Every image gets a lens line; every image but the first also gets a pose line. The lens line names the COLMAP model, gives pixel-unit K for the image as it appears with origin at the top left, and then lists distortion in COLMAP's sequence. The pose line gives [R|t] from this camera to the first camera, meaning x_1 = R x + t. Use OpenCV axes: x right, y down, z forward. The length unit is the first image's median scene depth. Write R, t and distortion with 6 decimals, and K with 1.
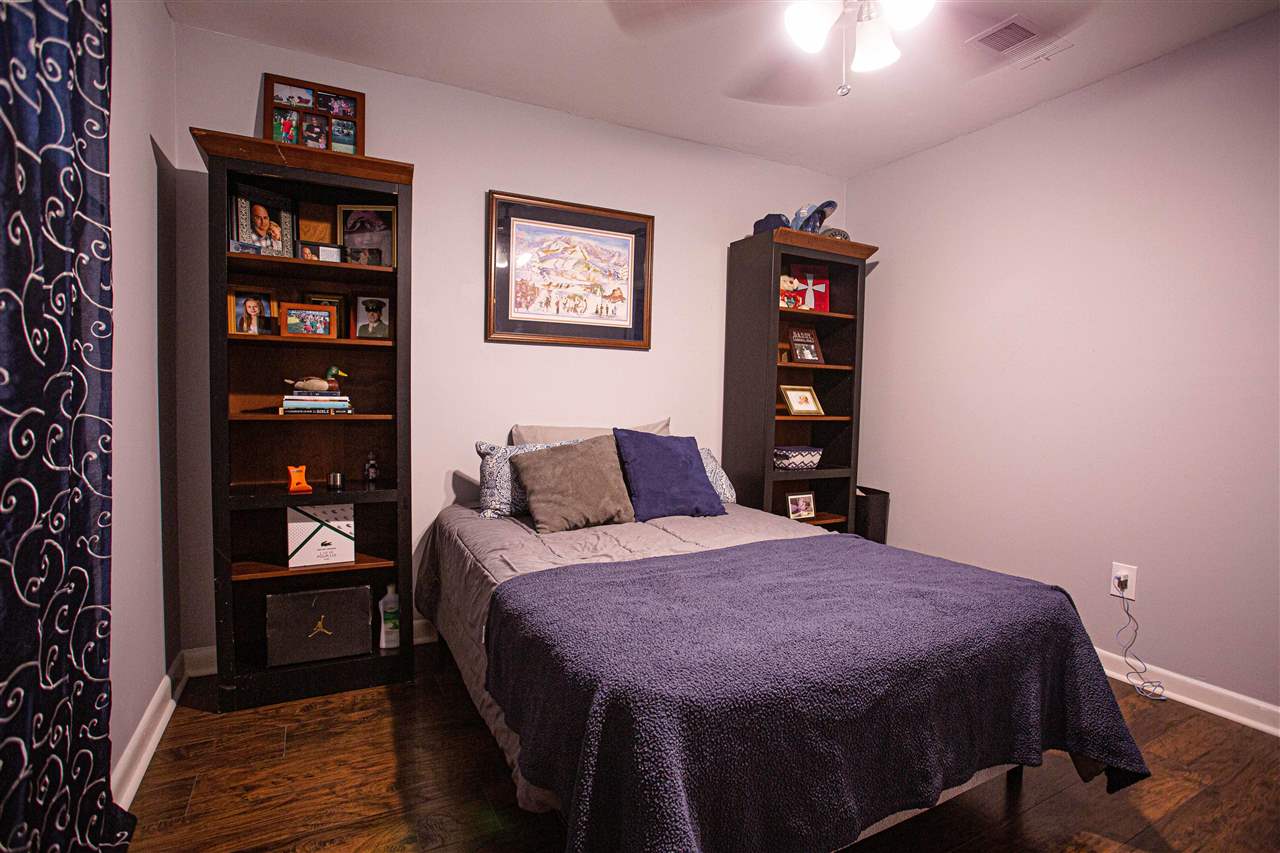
lens RADIAL K [[626.8, 0, 642.3], [0, 626.8, 428.2], [0, 0, 1]] dist [-0.072695, 0.032866]
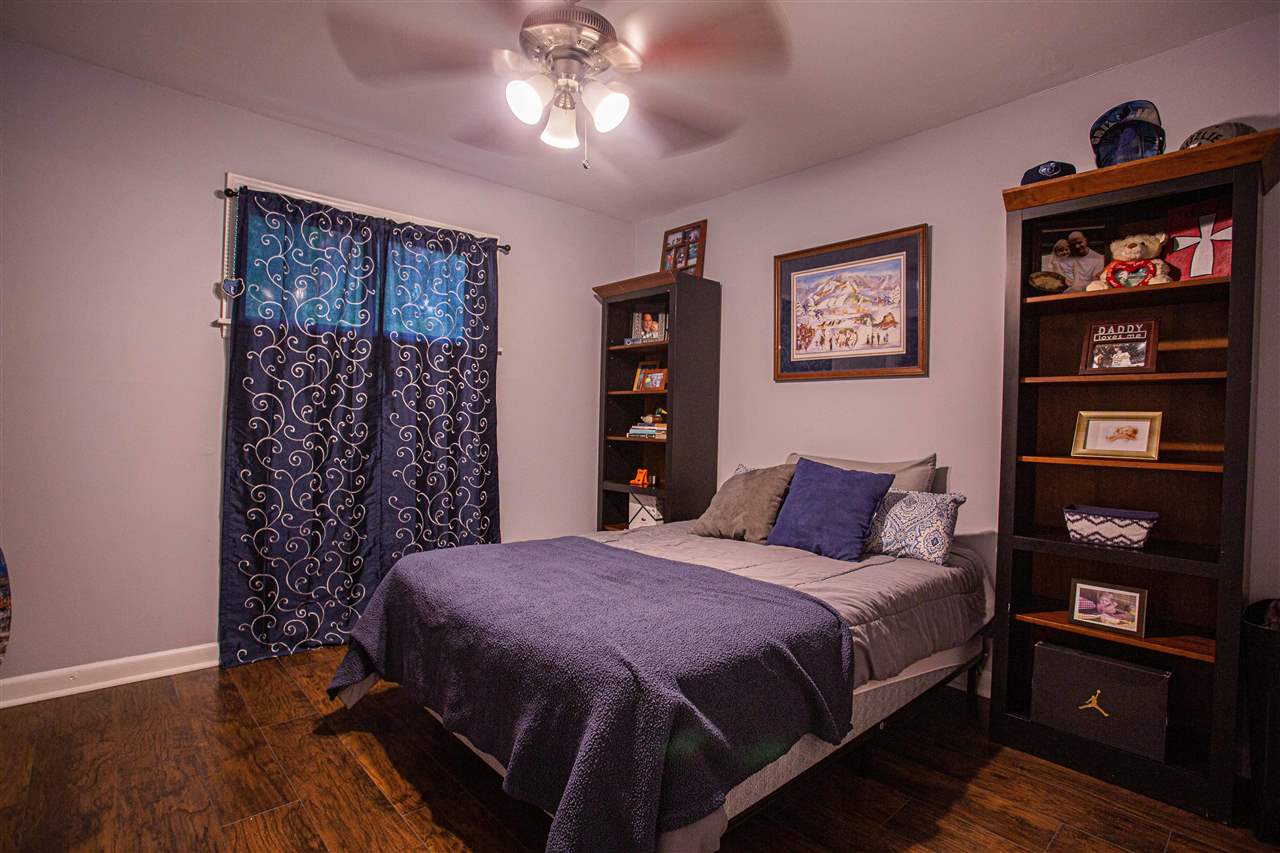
lens RADIAL K [[626.8, 0, 642.3], [0, 626.8, 428.2], [0, 0, 1]] dist [-0.072695, 0.032866]
pose [[0.250103, -0.006521, -0.968197, 0.801723], [-0.067352, 0.997438, -0.024116, -0.005300], [0.965874, 0.071242, 0.249023, 0.443678]]
